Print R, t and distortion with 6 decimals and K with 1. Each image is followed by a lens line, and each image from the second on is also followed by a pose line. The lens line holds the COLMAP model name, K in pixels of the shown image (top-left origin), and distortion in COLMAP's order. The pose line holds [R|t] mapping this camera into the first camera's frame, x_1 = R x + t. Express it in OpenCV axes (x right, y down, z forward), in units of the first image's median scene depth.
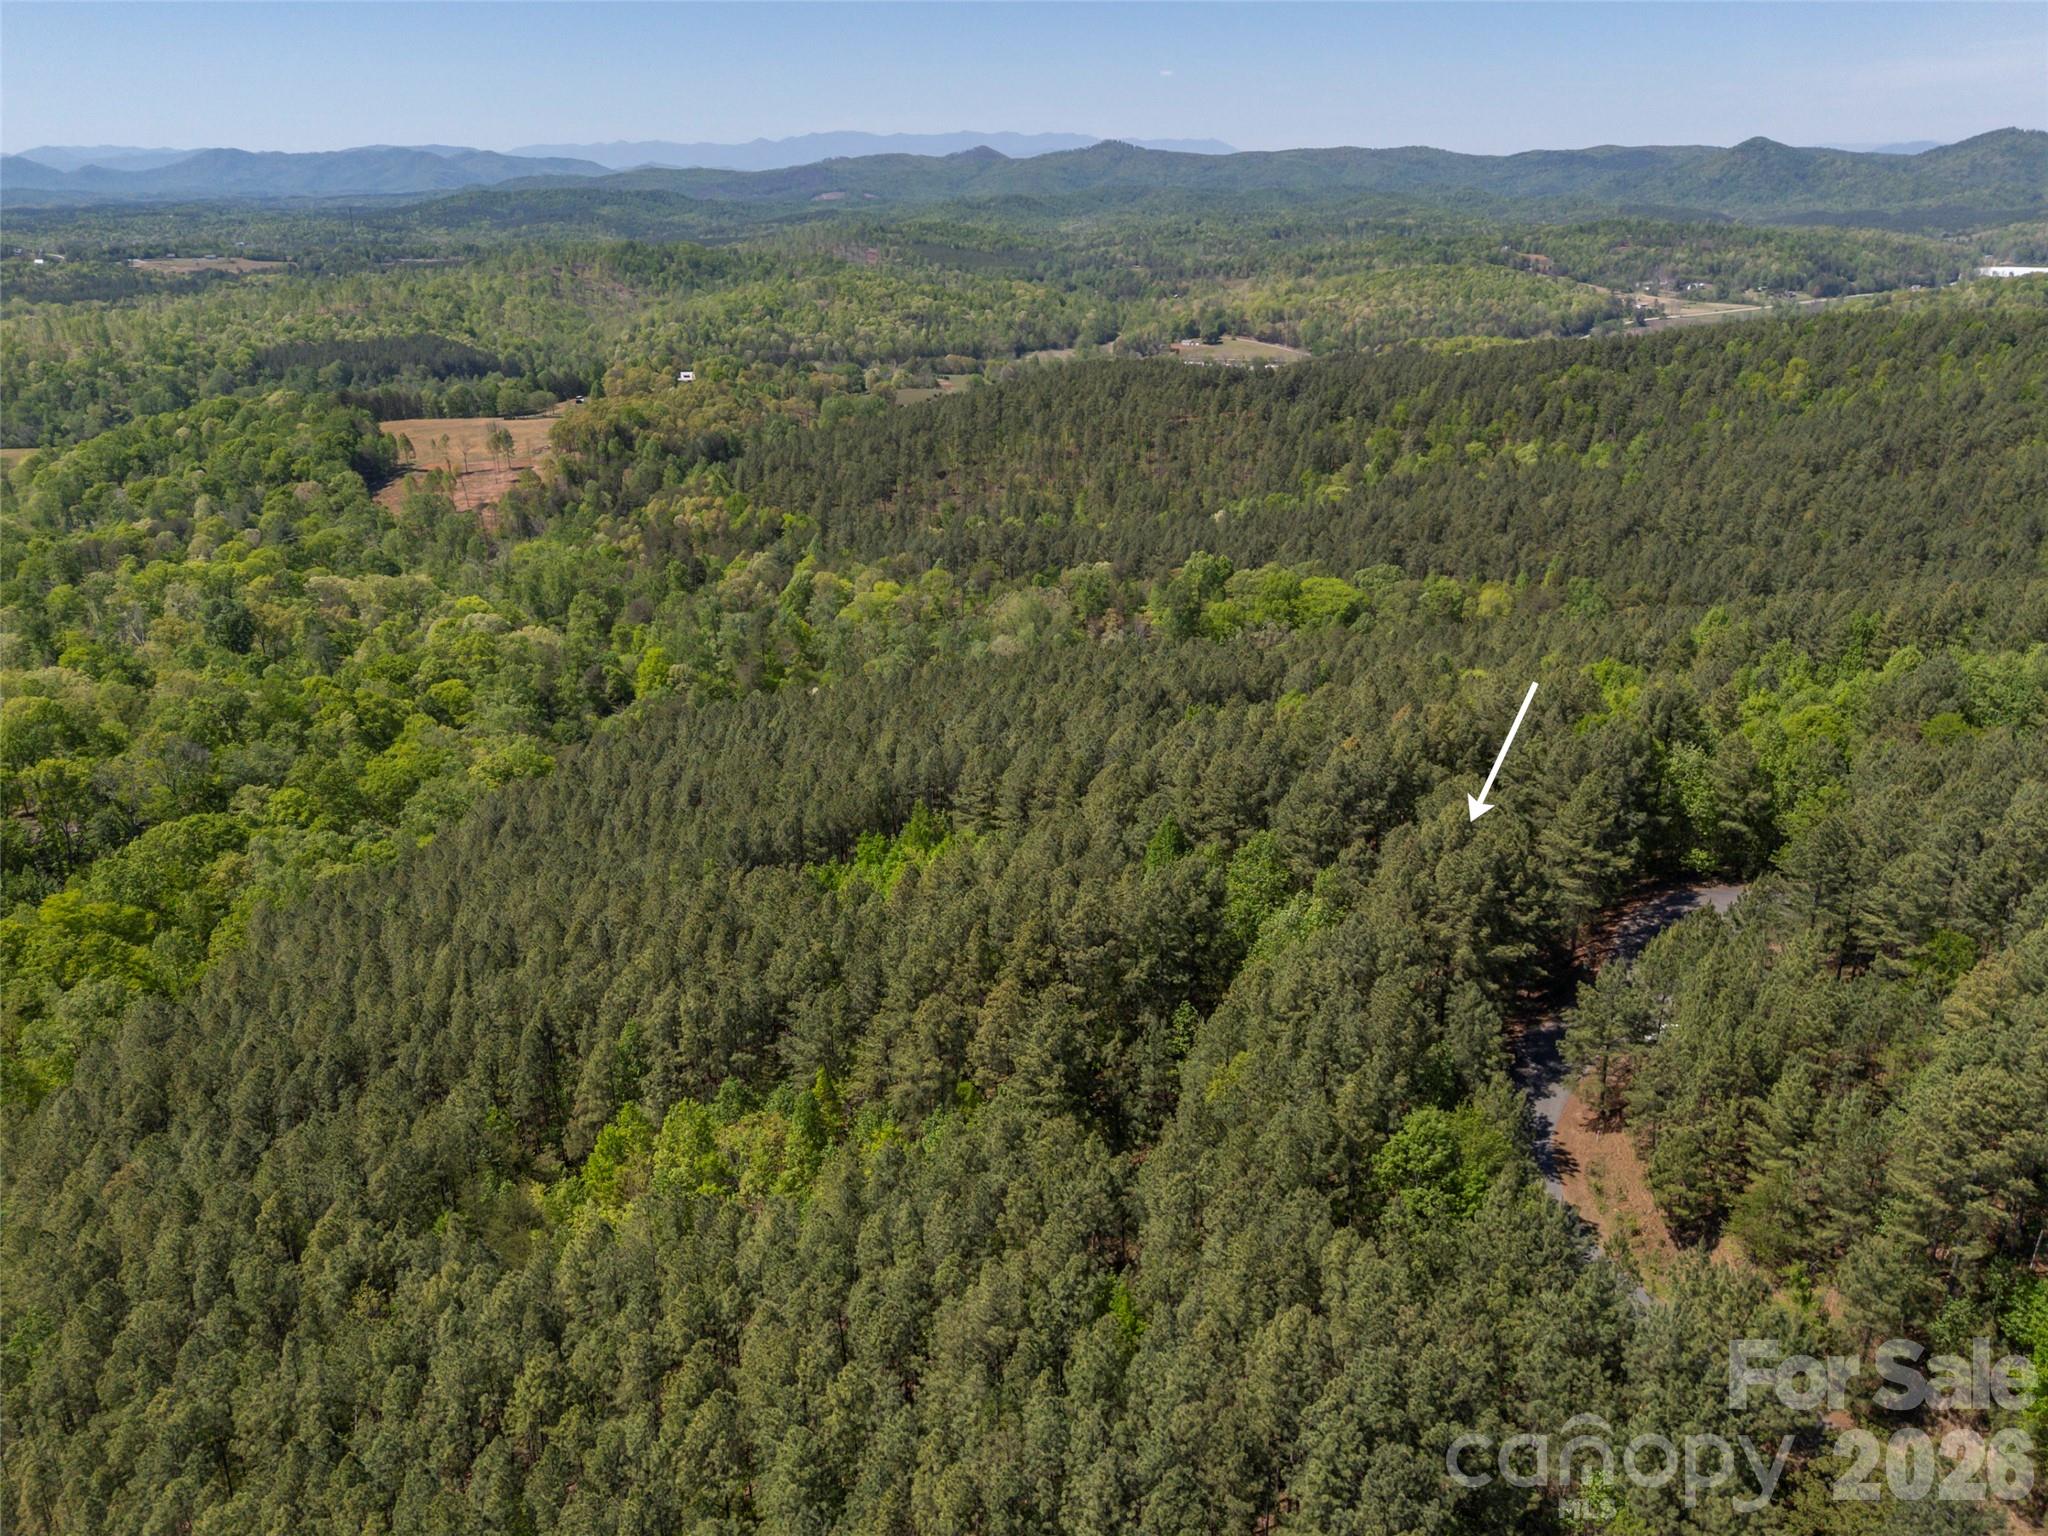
lens RADIAL K [[1502.1, 0, 1022.7], [0, 1502.1, 784.1], [0, 0, 1]] dist [0.073660, -0.066557]
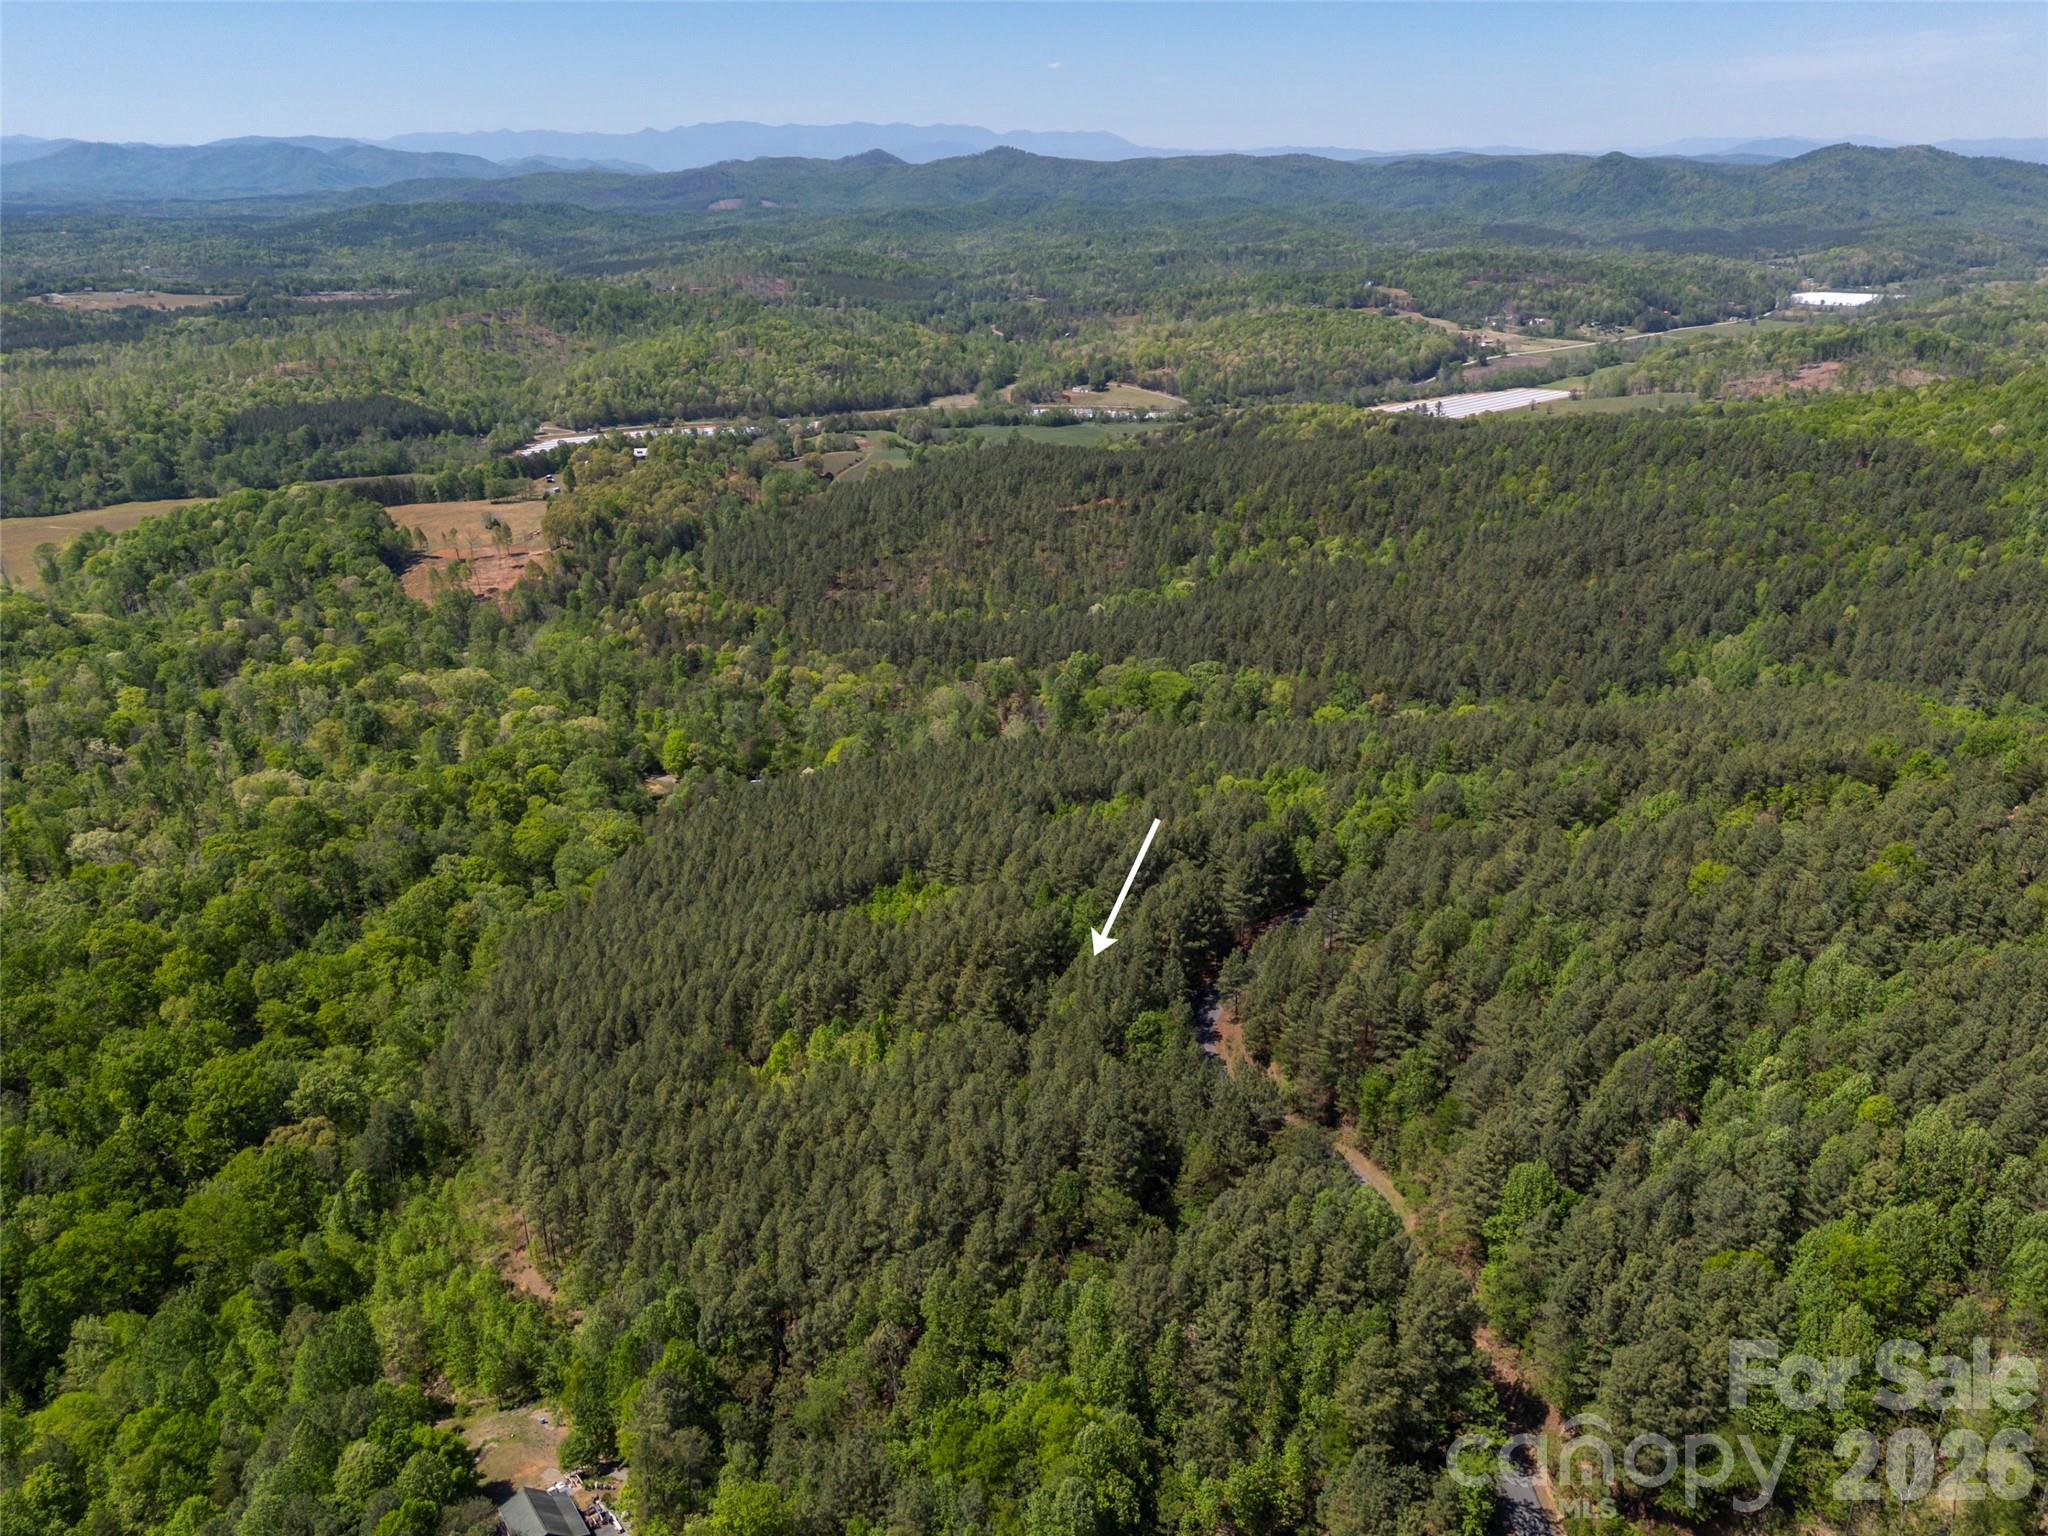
lens RADIAL K [[1502.1, 0, 1022.2], [0, 1502.1, 758.9], [0, 0, 1]] dist [0.073660, -0.066557]
pose [[0.997884, -0.022456, 0.061019, -0.014326], [0.023110, 0.999683, -0.010029, -0.033948], [-0.060775, 0.011418, 0.998086, -0.277844]]
